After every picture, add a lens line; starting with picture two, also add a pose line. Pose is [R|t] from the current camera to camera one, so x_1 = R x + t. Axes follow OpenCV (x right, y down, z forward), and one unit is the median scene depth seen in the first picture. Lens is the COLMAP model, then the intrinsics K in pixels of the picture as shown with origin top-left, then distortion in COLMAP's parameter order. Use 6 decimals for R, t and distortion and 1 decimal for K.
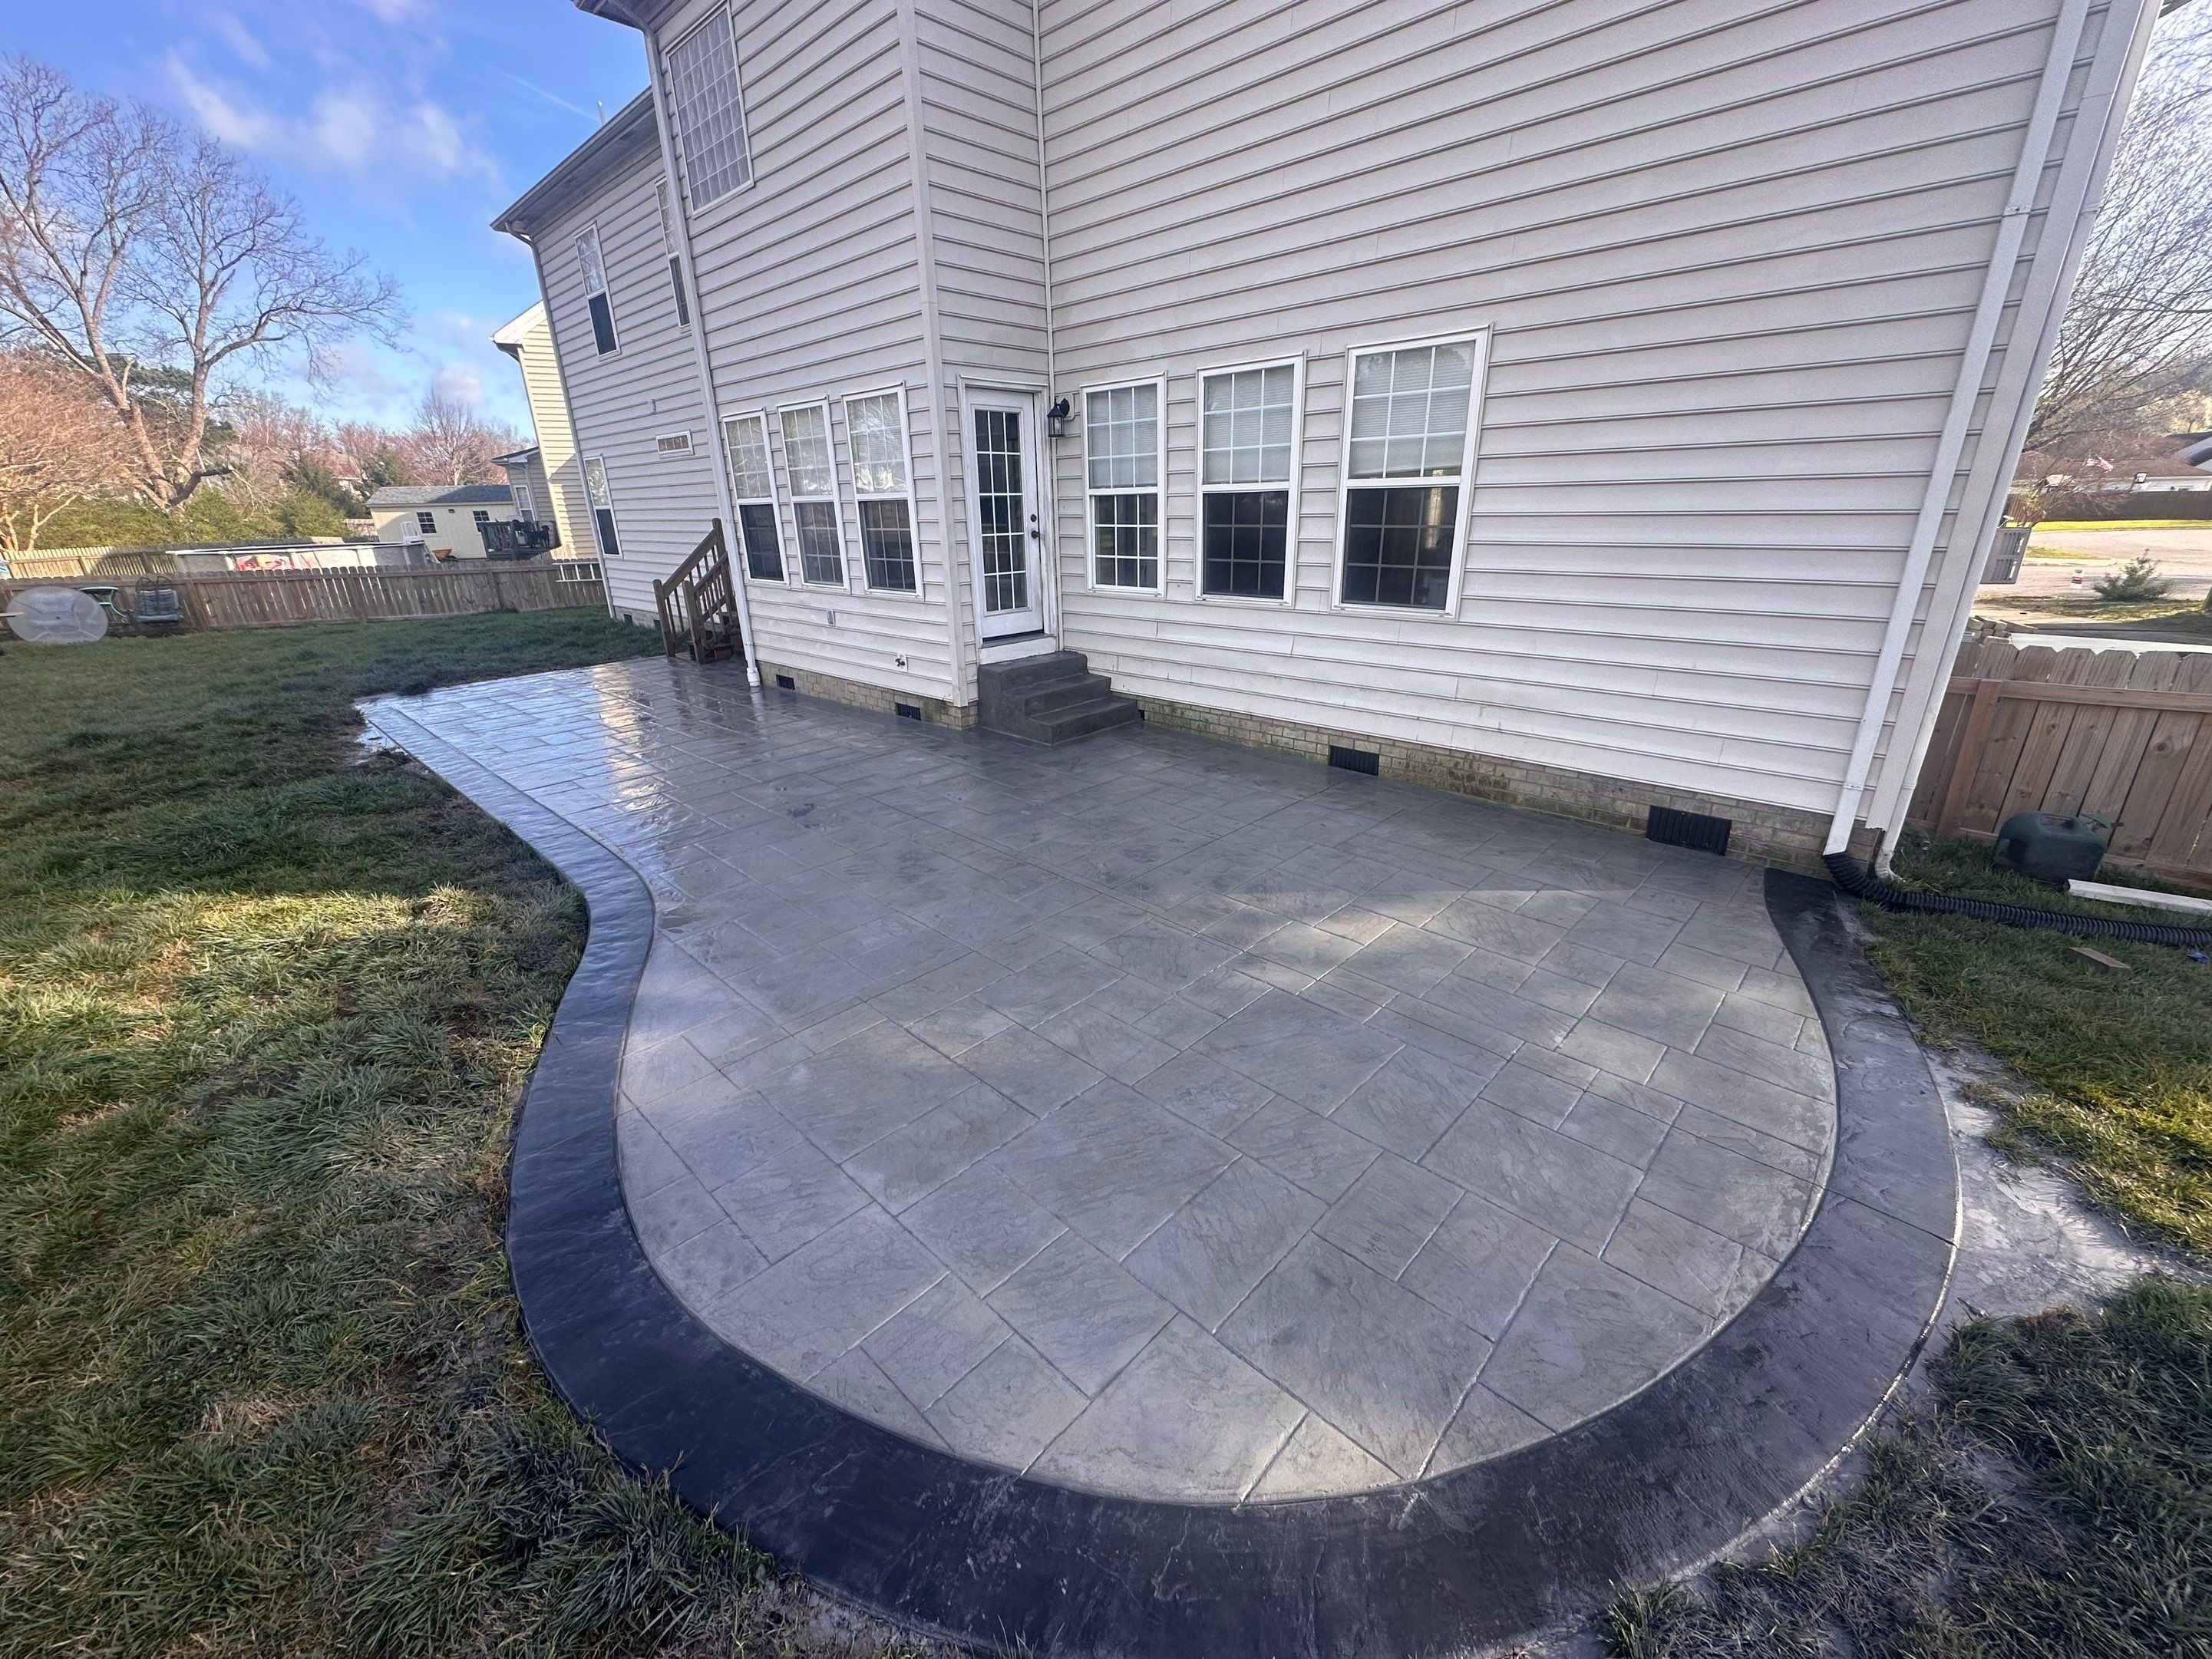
lens RADIAL K [[881.1, 0, 1106.0], [0, 881.1, 829.5], [0, 0, 1]] dist [-0.002616, 0.000160]
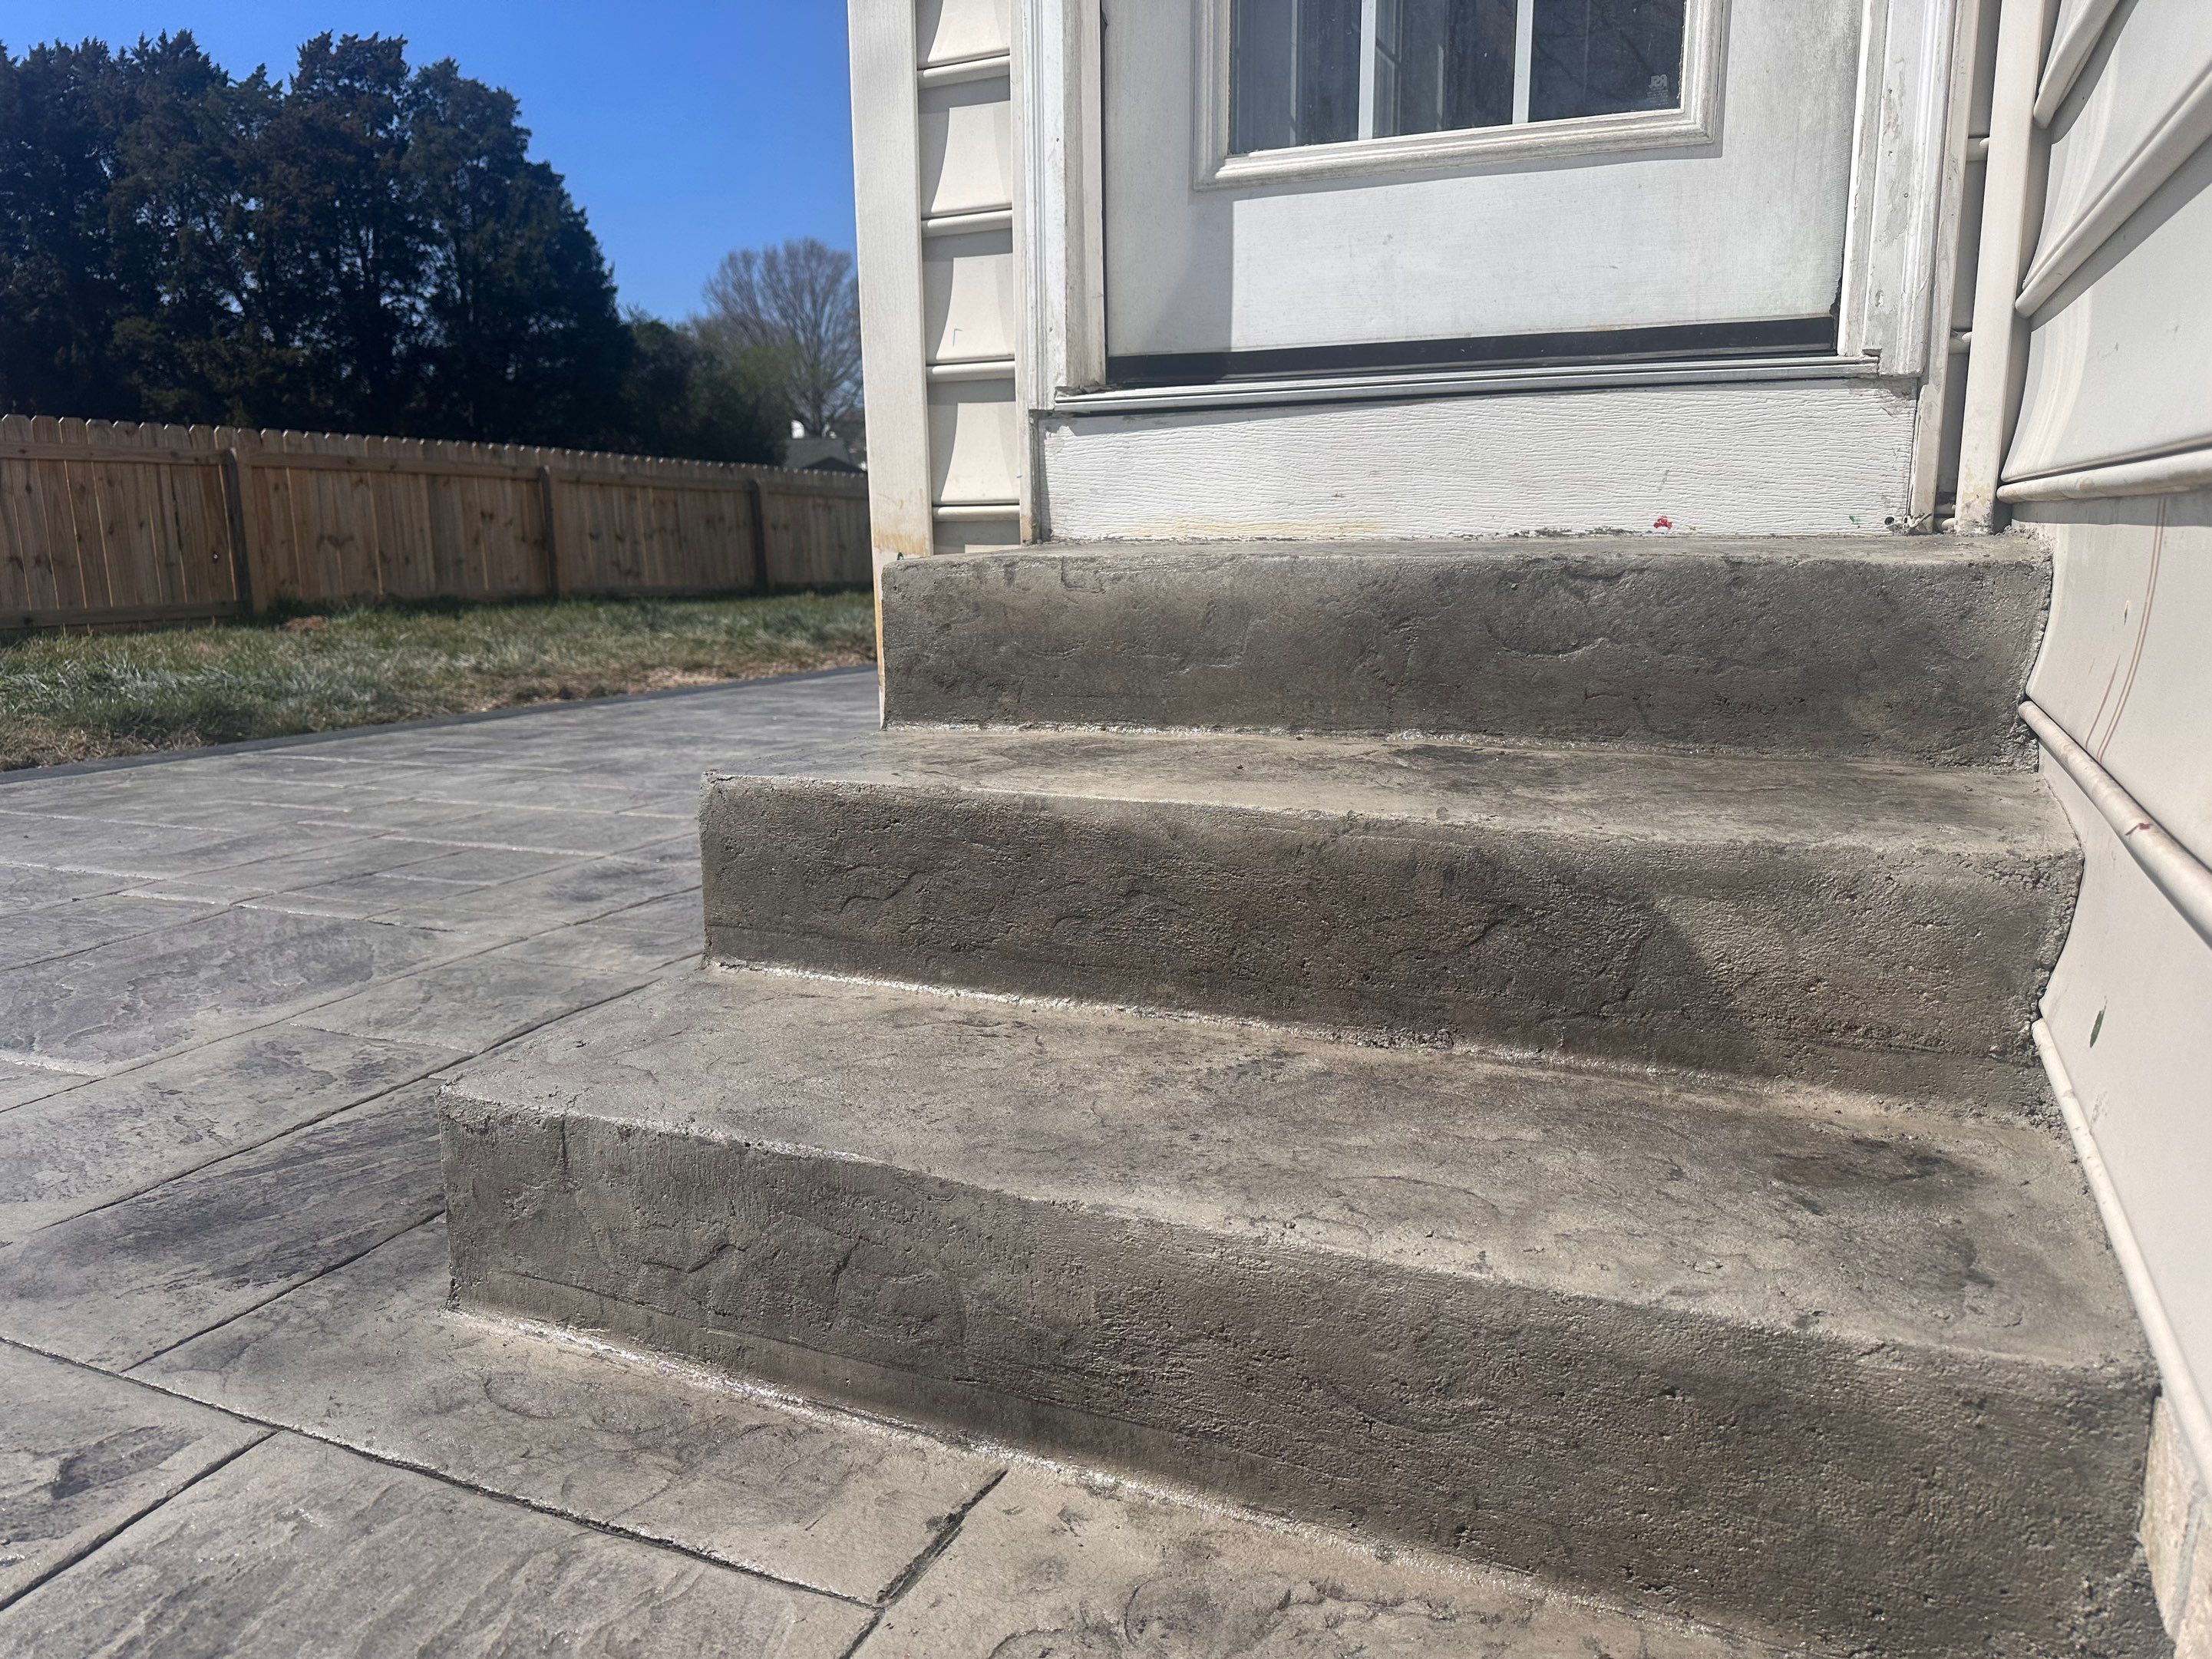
lens RADIAL K [[1552.7, 0, 1110.4], [0, 1552.7, 871.2], [0, 0, 1]] dist [0.057363, -0.076813]
pose [[0.329278, 0.217079, -0.918941, 0.092406], [-0.329405, 0.938481, 0.103661, -0.164457], [0.884912, 0.268570, 0.380528, 0.917867]]
